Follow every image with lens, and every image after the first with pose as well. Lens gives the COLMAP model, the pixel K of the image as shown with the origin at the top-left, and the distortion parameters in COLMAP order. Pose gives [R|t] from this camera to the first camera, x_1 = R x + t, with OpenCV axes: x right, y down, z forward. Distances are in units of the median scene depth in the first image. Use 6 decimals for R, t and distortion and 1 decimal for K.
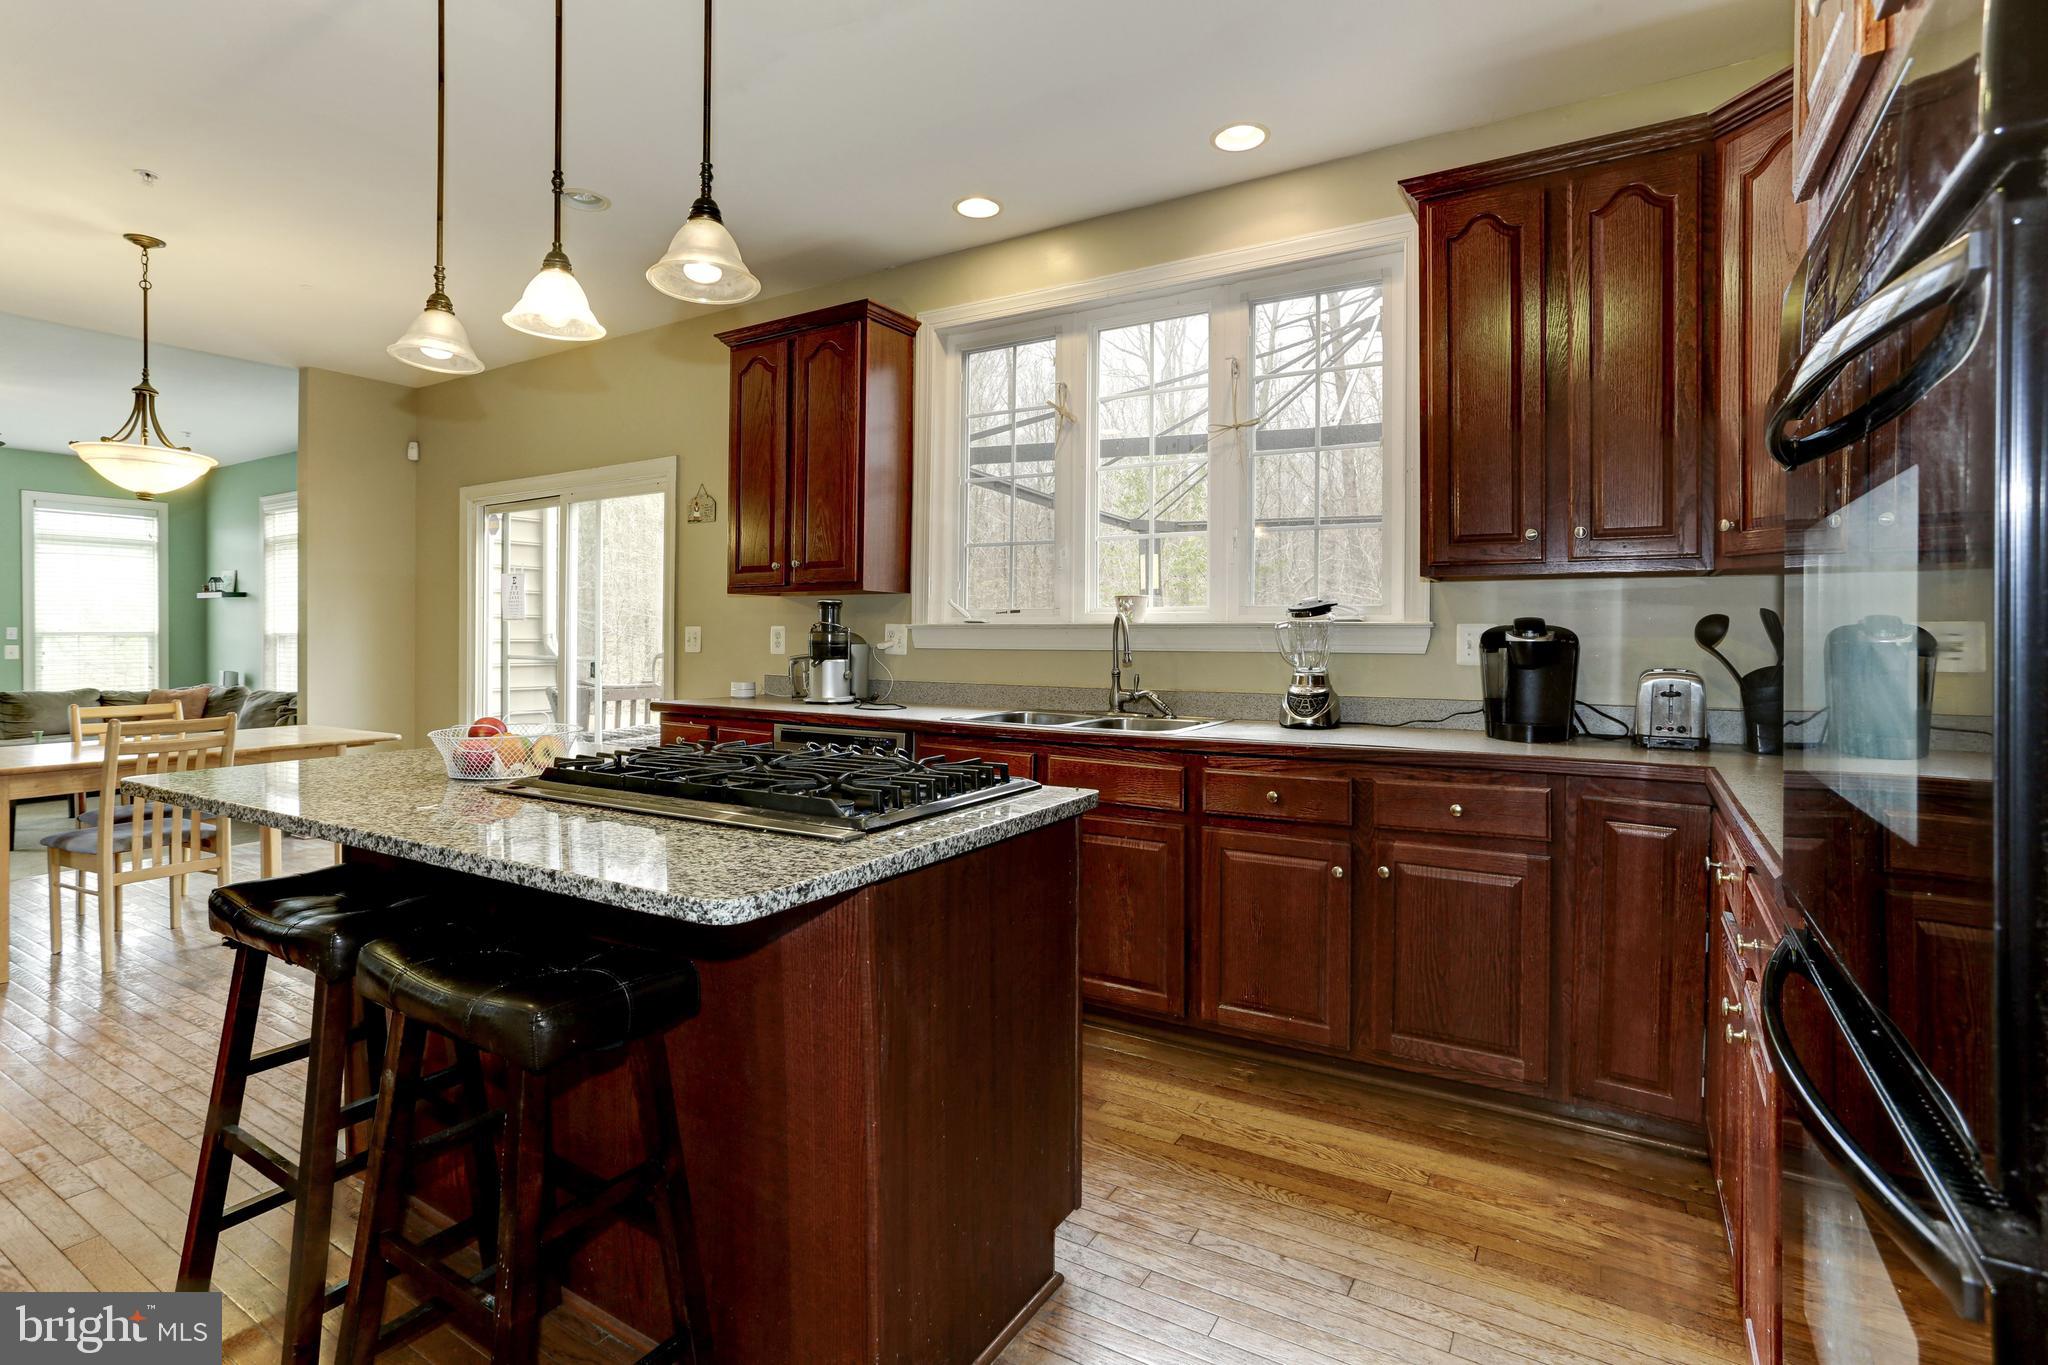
lens RADIAL K [[1011.6, 0, 1014.9], [0, 1011.6, 622.6], [0, 0, 1]] dist [-0.021300, 0.019208]
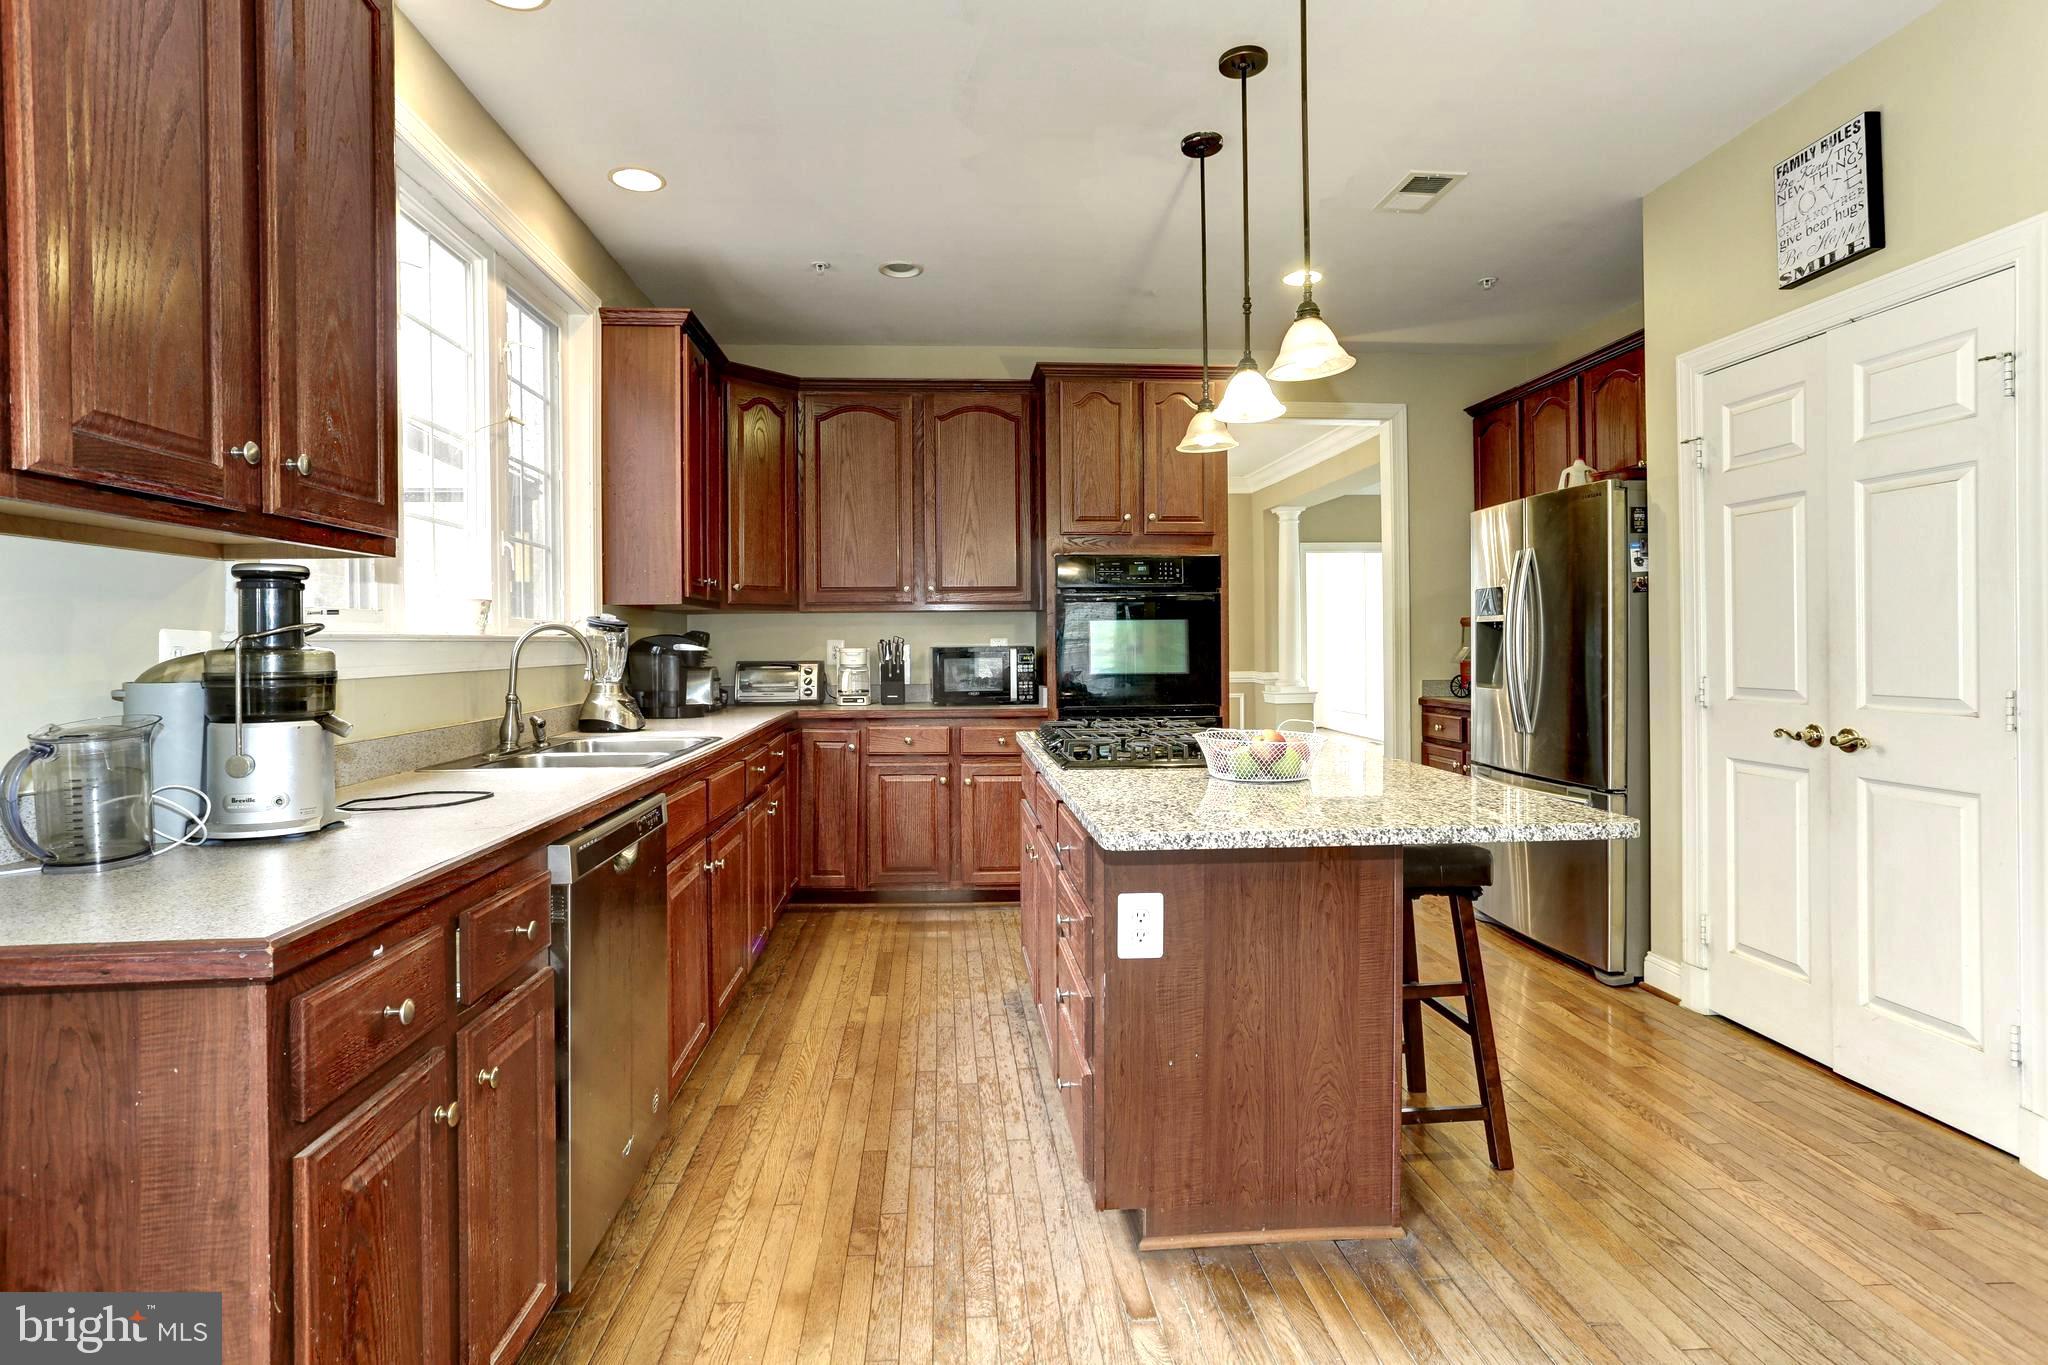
lens RADIAL K [[999.2, 0, 1004.4], [0, 999.2, 649.7], [0, 0, 1]] dist [-0.054325, 0.035995]
pose [[-0.574181, -0.008224, 0.818687, -0.731053], [-0.005811, 0.999965, 0.005970, 0.004863], [-0.818708, -0.001330, -0.574208, 1.105976]]
